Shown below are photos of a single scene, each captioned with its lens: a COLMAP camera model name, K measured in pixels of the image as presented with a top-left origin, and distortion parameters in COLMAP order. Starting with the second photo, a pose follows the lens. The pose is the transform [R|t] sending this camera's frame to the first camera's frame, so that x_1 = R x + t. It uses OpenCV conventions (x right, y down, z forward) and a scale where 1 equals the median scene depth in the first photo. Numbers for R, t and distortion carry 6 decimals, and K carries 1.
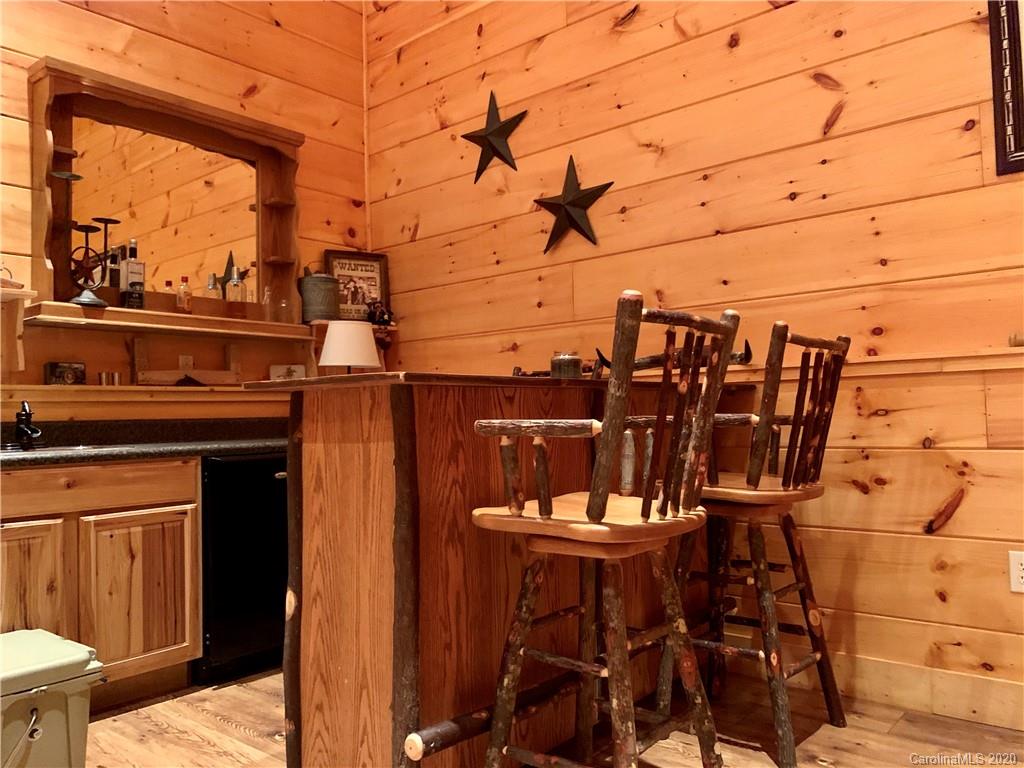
lens RADIAL K [[793.2, 0, 520.0], [0, 793.2, 383.4], [0, 0, 1]] dist [-0.004336, -0.009799]
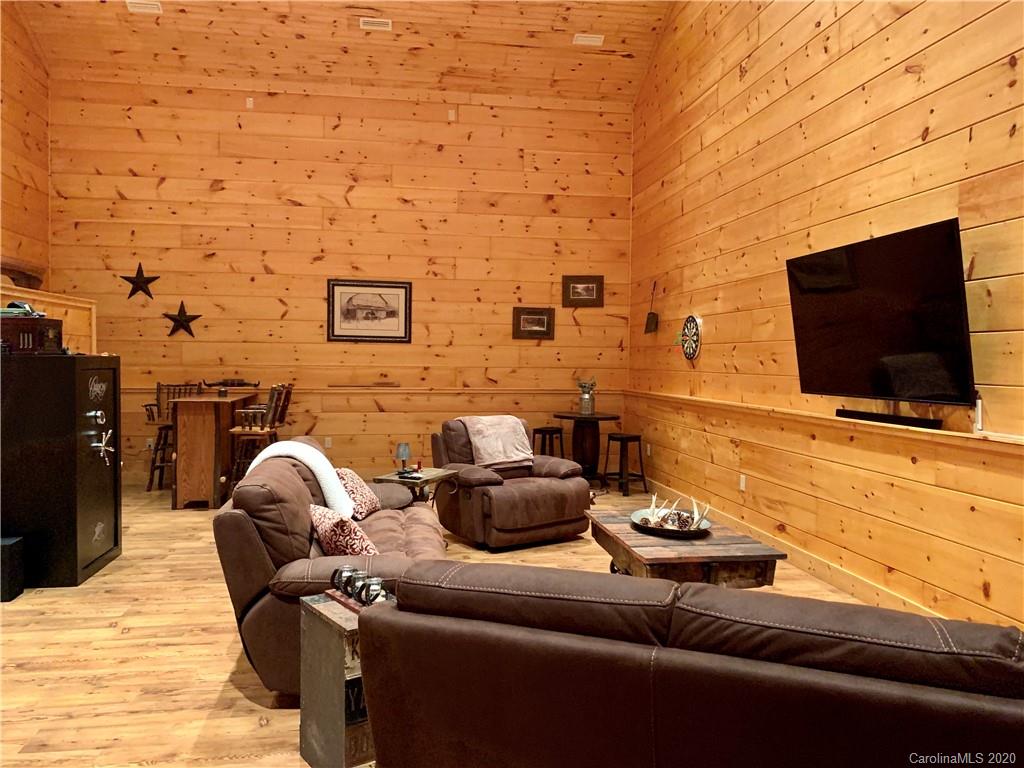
lens RADIAL K [[793.2, 0, 516.7], [0, 793.2, 385.2], [0, 0, 1]] dist [-0.004336, -0.009799]
pose [[0.662208, 0.005793, 0.749298, -1.213915], [-0.059105, 0.997258, 0.044525, -0.201428], [-0.746985, -0.073773, 0.660735, -1.633832]]
